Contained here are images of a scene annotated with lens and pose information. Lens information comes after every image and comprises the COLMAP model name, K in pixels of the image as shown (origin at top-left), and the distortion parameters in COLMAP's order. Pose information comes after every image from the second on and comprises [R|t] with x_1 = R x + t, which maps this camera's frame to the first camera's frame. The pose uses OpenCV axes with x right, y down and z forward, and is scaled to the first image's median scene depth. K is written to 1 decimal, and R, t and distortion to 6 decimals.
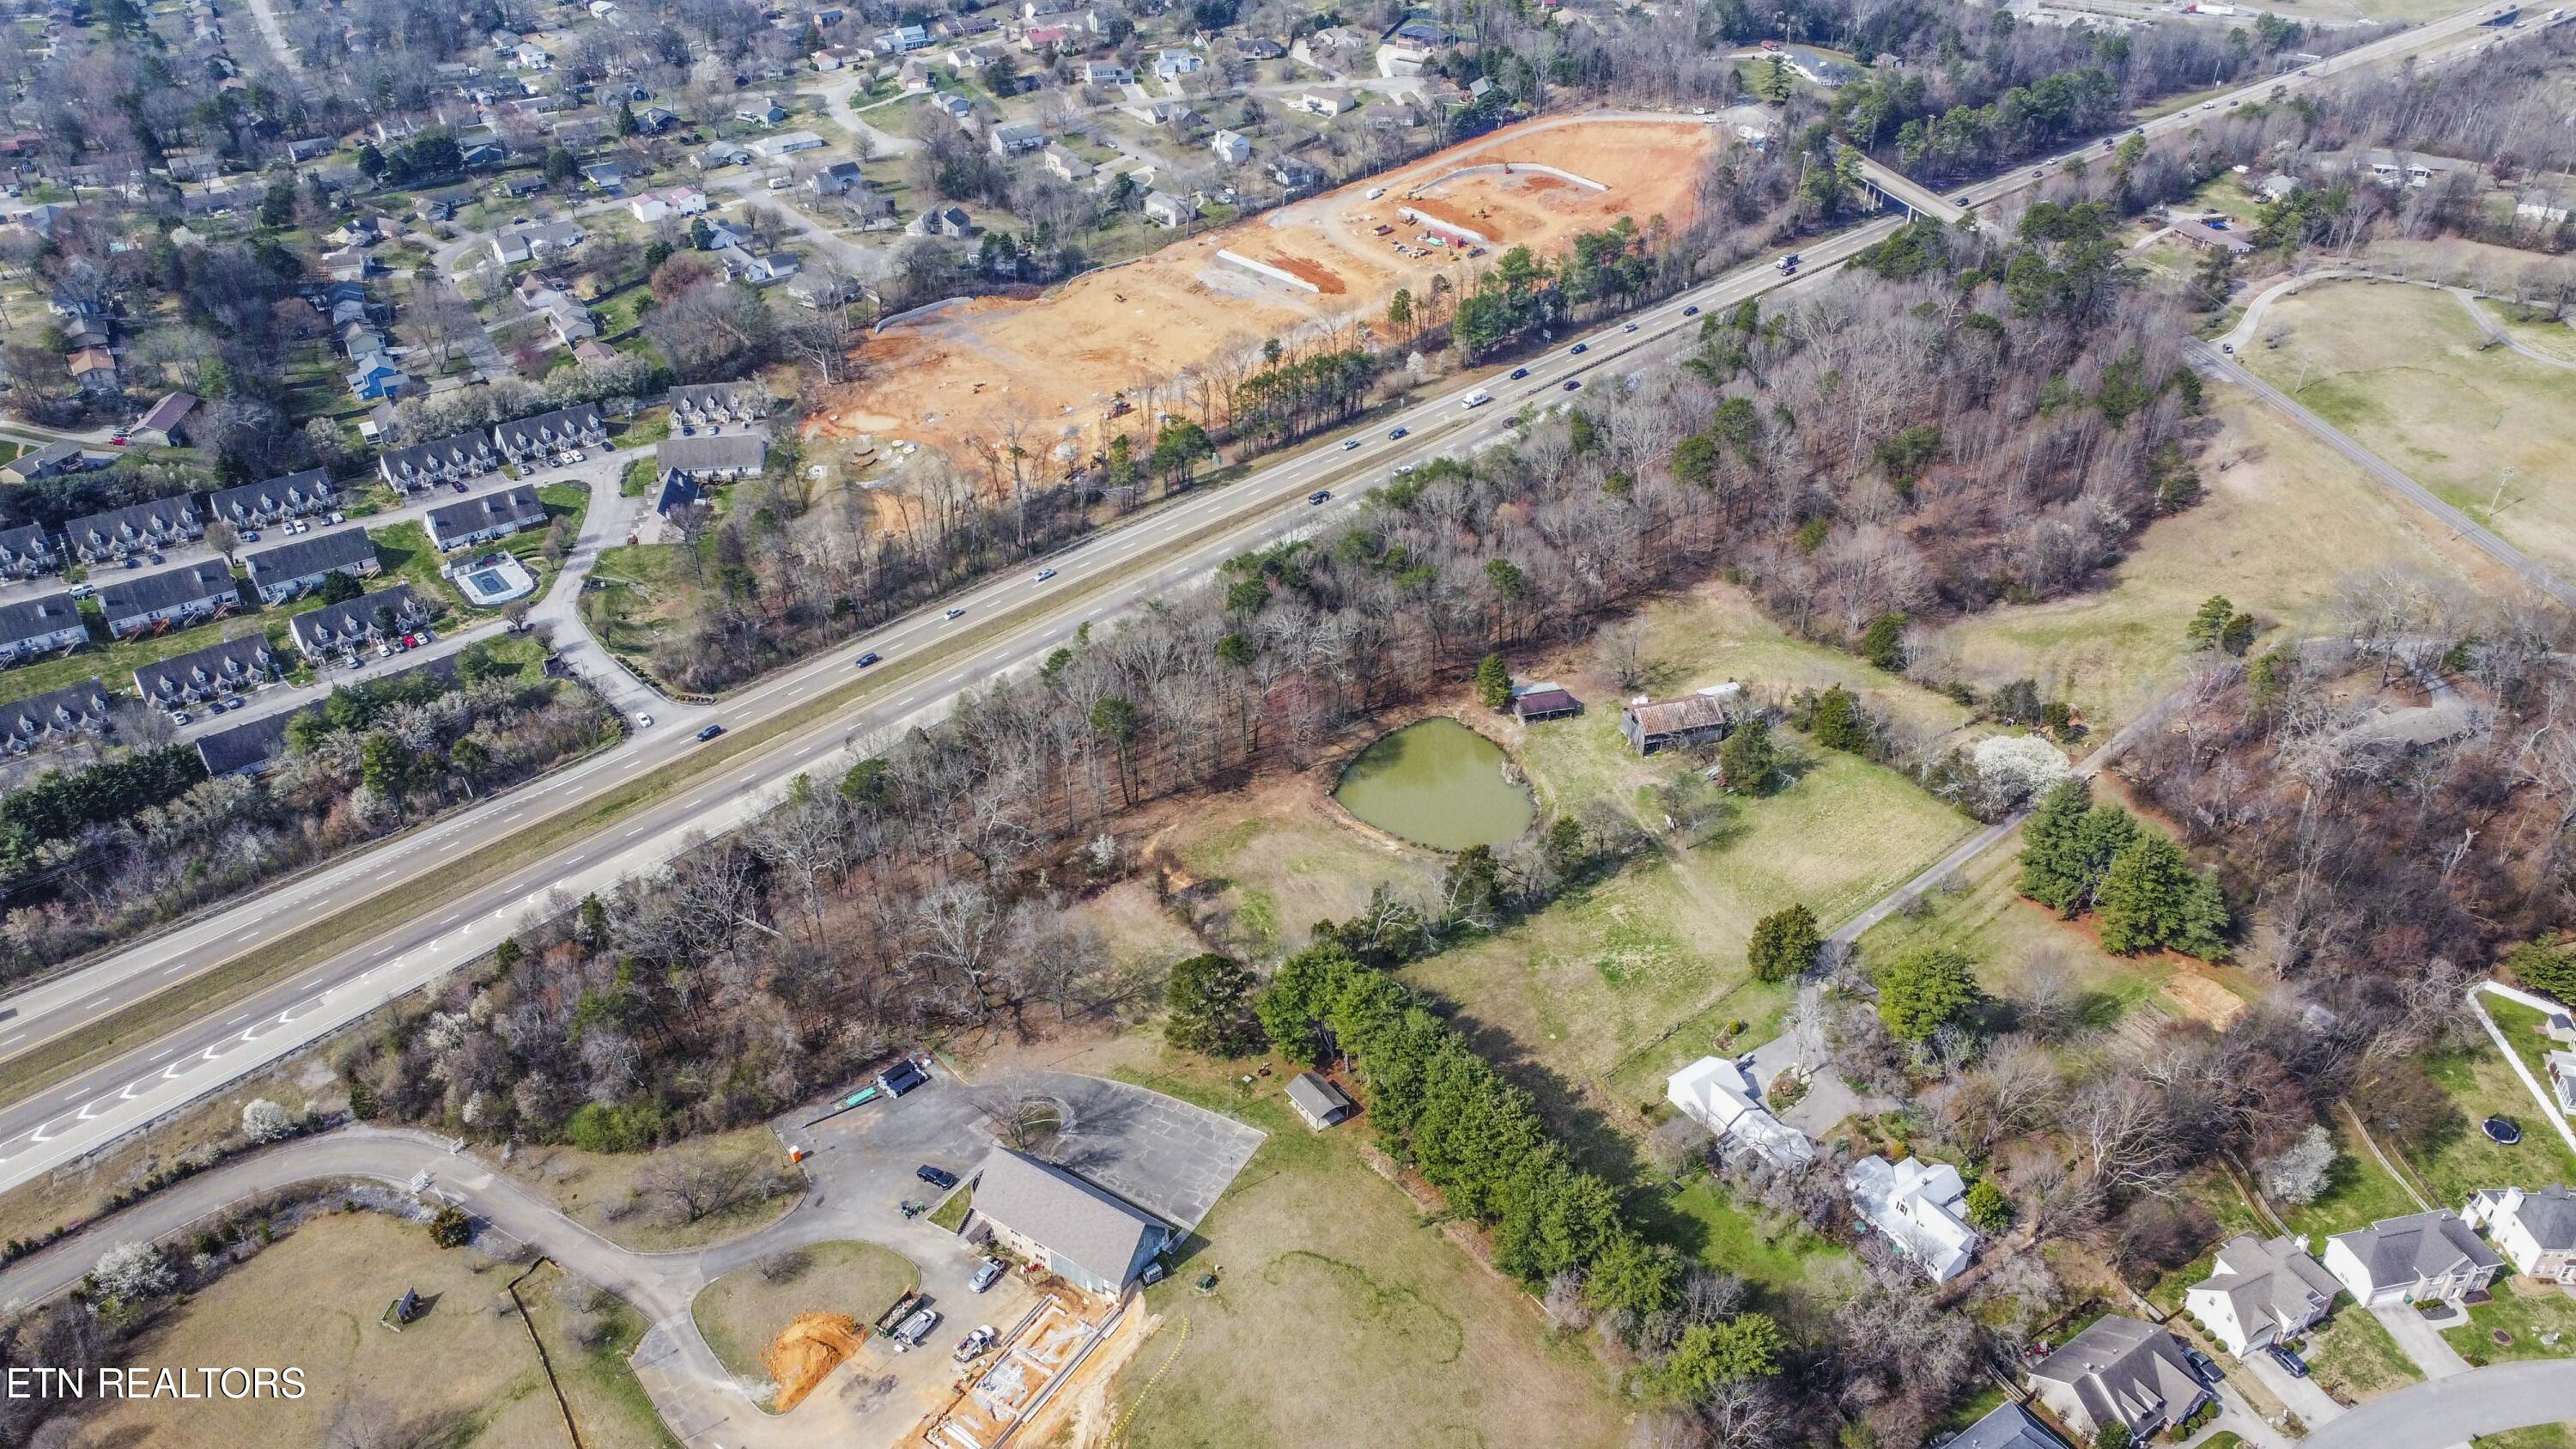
lens RADIAL K [[1912.3, 0, 1286.5], [0, 1912.3, 730.9], [0, 0, 1]] dist [-0.129247, 0.190423]
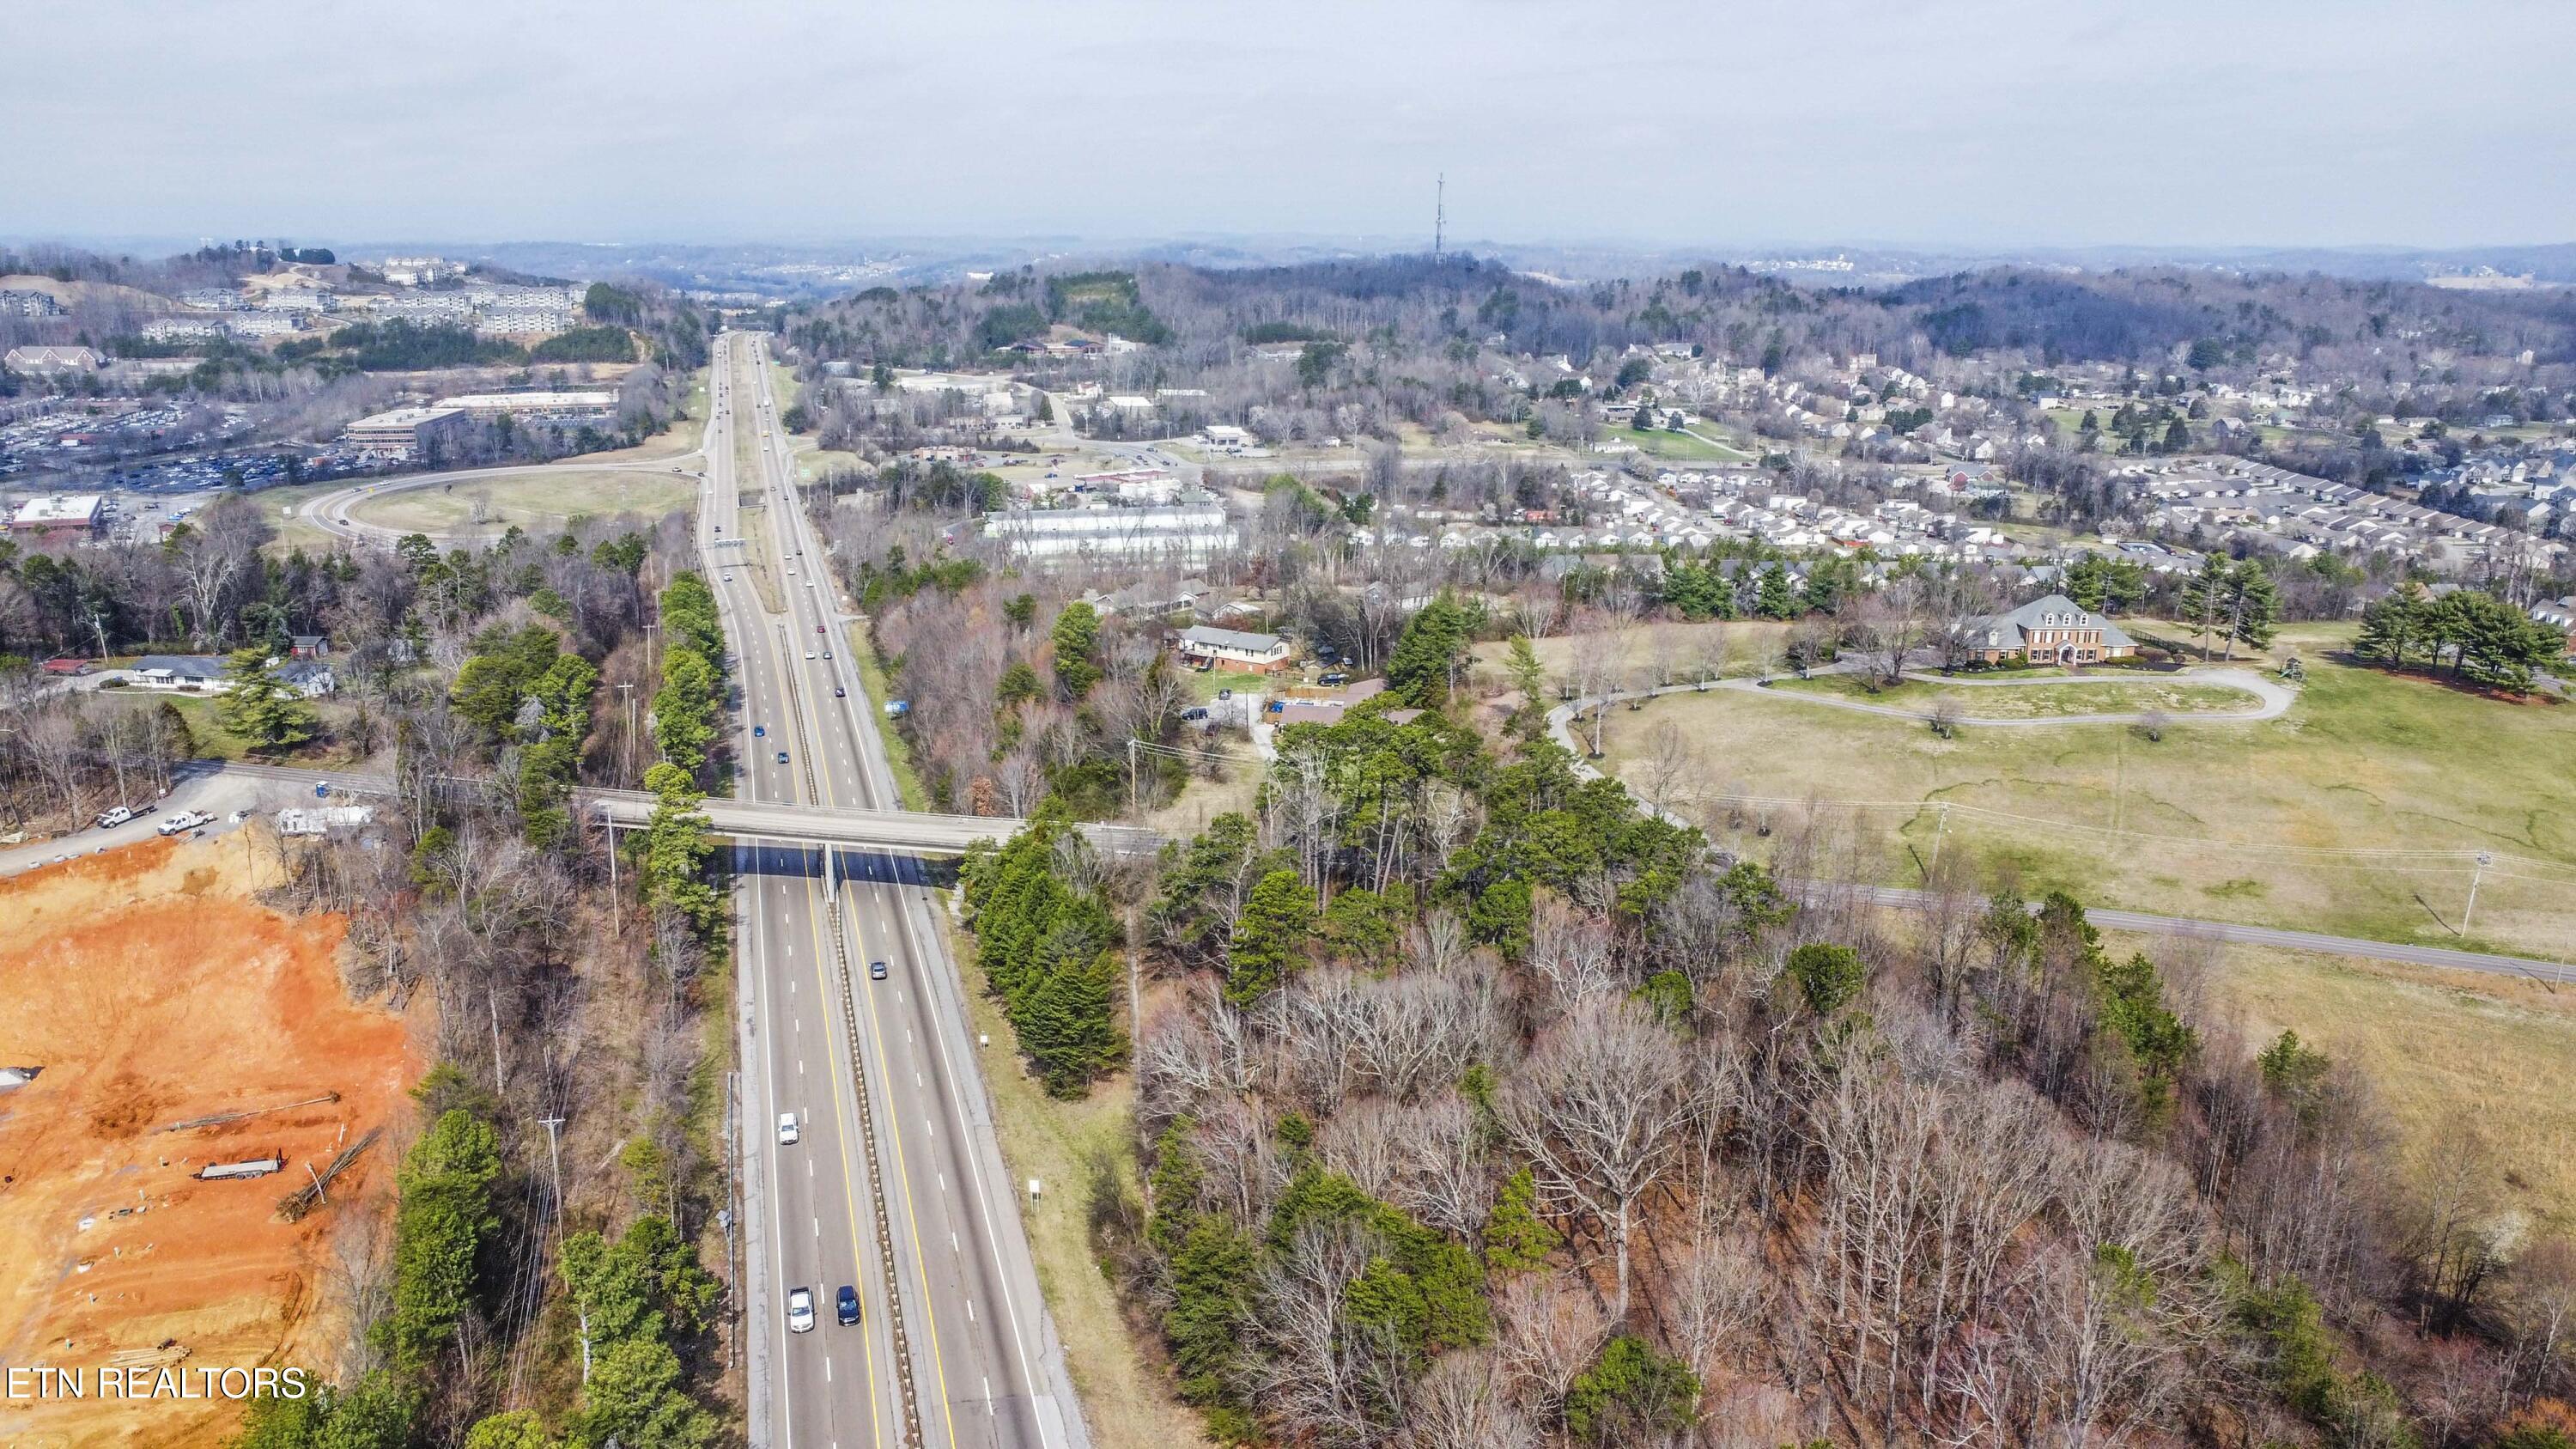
lens RADIAL K [[1912.3, 0, 1283.7], [0, 1912.3, 731.5], [0, 0, 1]] dist [-0.129247, 0.190423]
pose [[0.436961, -0.236848, 0.867737, -0.027963], [0.487692, 0.872985, -0.007304, -0.341932], [-0.755792, 0.426380, 0.496970, 0.936995]]
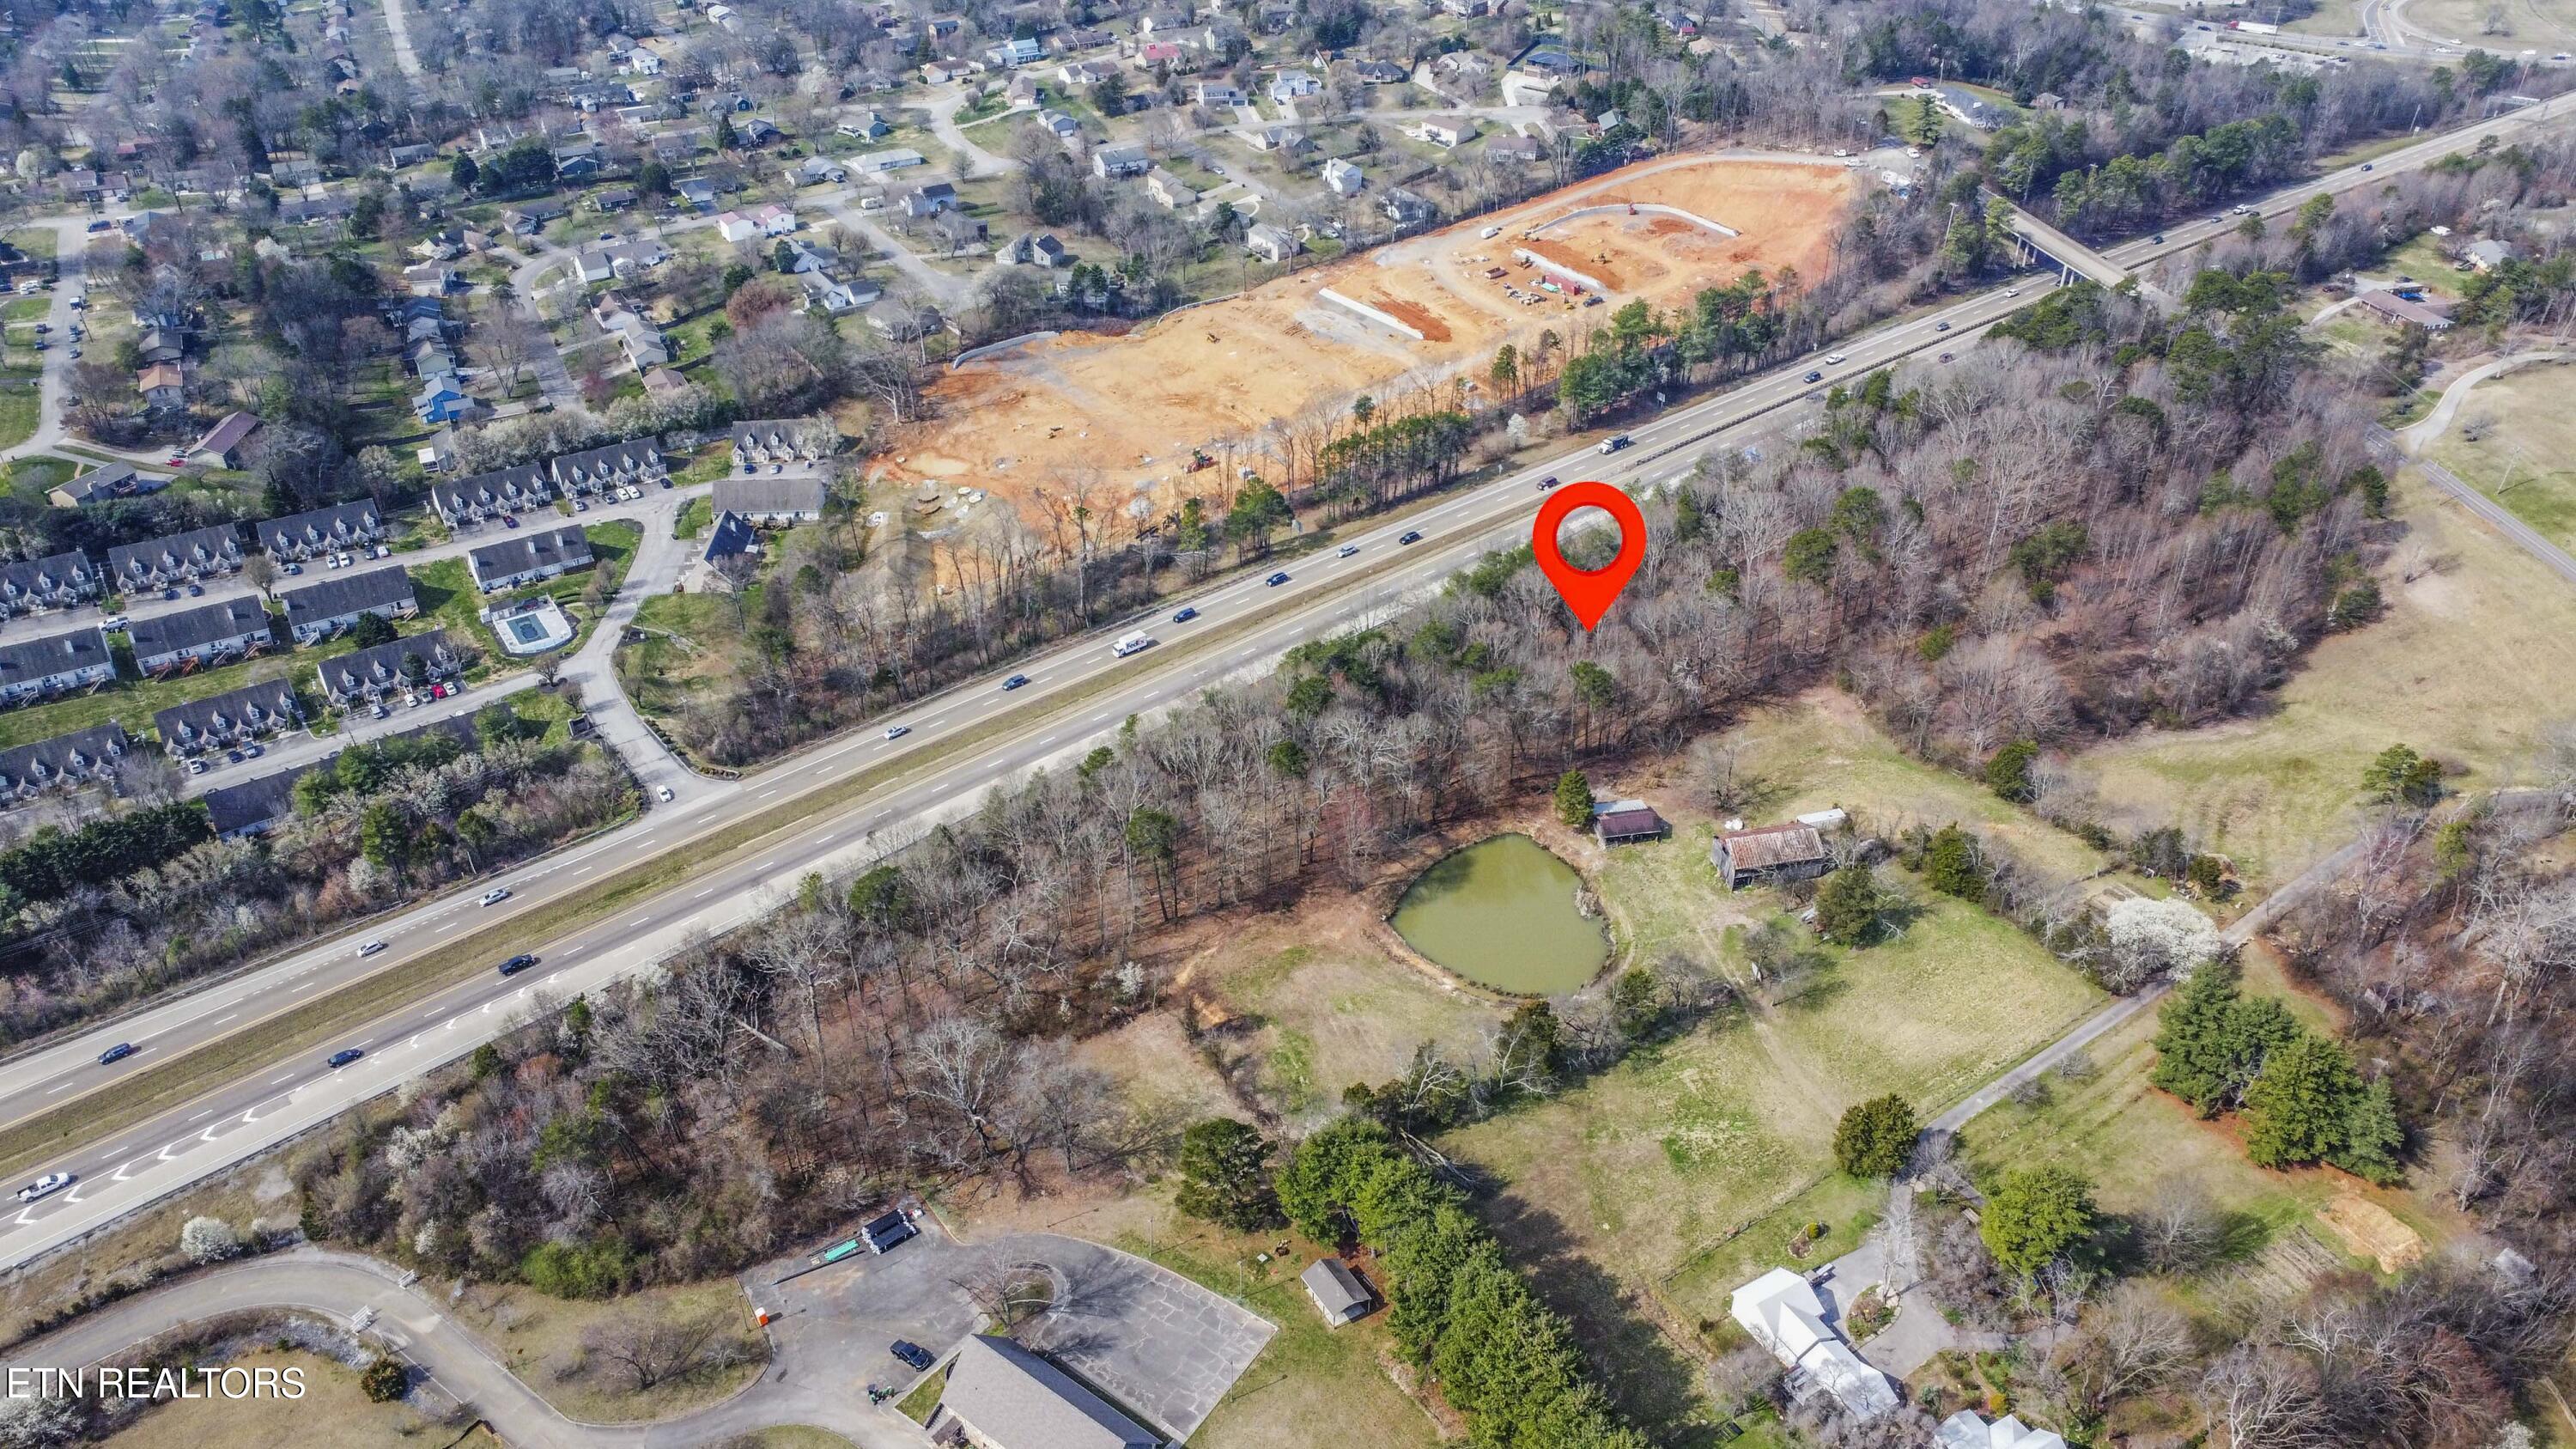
lens RADIAL K [[1912.3, 0, 1286.4], [0, 1912.3, 737.3], [0, 0, 1]] dist [-0.129247, 0.190423]
pose [[0.997006, 0.043609, -0.063847, 0.025326], [-0.043477, 0.999048, 0.003452, -0.046210], [0.063936, -0.000666, 0.997954, 0.073135]]
